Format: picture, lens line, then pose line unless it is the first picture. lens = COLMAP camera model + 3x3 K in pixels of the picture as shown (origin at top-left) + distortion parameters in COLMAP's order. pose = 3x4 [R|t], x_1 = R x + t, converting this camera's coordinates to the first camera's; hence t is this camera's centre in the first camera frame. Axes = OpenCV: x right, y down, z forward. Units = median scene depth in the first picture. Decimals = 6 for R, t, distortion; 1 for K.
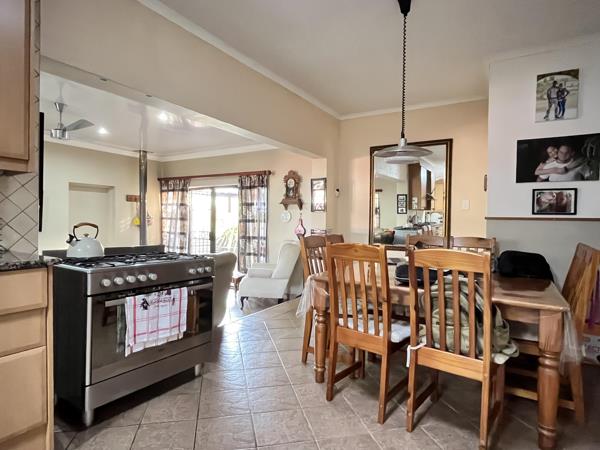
lens RADIAL K [[342.6, 0, 297.8], [0, 342.6, 225.9], [0, 0, 1]] dist [-0.006028, 0.001969]
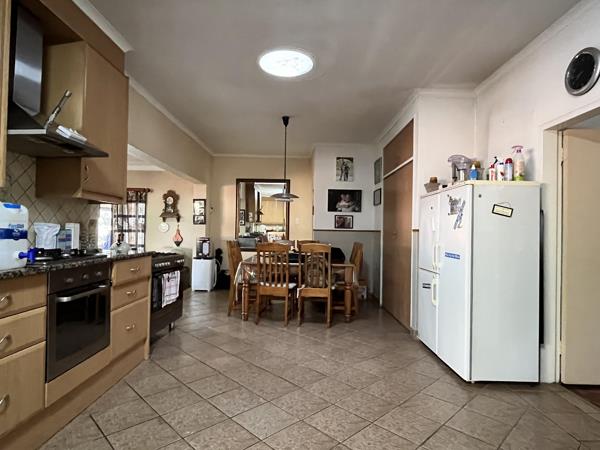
lens RADIAL K [[342.6, 0, 300.4], [0, 342.6, 223.1], [0, 0, 1]] dist [-0.006028, 0.001969]
pose [[0.849763, 0.012868, 0.527007, -0.499336], [0.005645, 0.999423, -0.033505, 0.000989], [-0.527134, 0.031446, 0.849200, -0.540633]]
